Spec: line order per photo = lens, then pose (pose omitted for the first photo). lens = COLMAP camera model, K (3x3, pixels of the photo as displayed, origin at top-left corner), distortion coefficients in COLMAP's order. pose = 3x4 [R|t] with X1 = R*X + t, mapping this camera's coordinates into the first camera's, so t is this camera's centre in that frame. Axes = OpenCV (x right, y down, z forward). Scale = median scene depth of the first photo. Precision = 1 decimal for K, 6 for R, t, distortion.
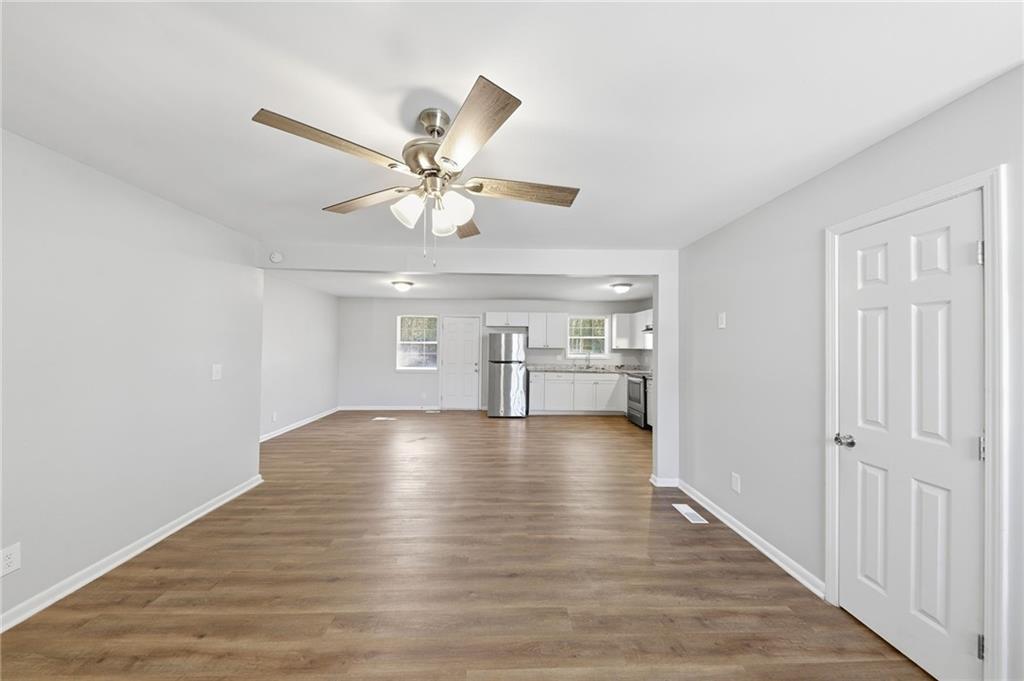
lens RADIAL K [[374.3, 0, 511.6], [0, 374.3, 347.3], [0, 0, 1]] dist [0.031786, -0.016450]
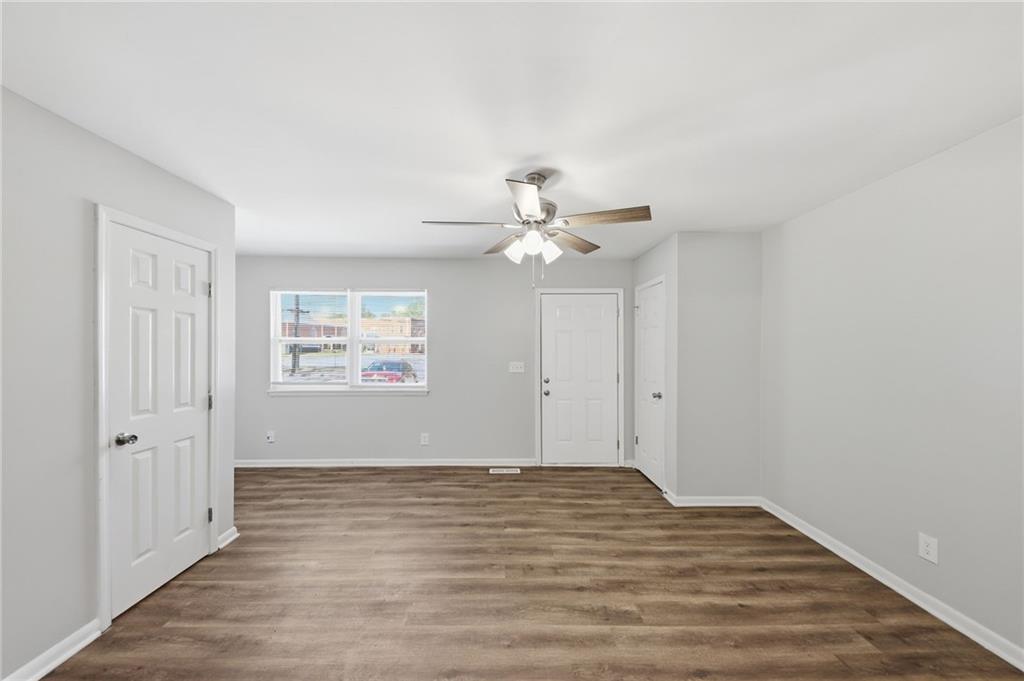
lens RADIAL K [[374.3, 0, 511.6], [0, 374.3, 347.3], [0, 0, 1]] dist [0.031786, -0.016450]
pose [[-0.999724, -0.012260, 0.020044, -0.139389], [-0.012349, 0.999914, -0.004331, 0.003080], [-0.019990, -0.004577, -0.999790, 2.091200]]
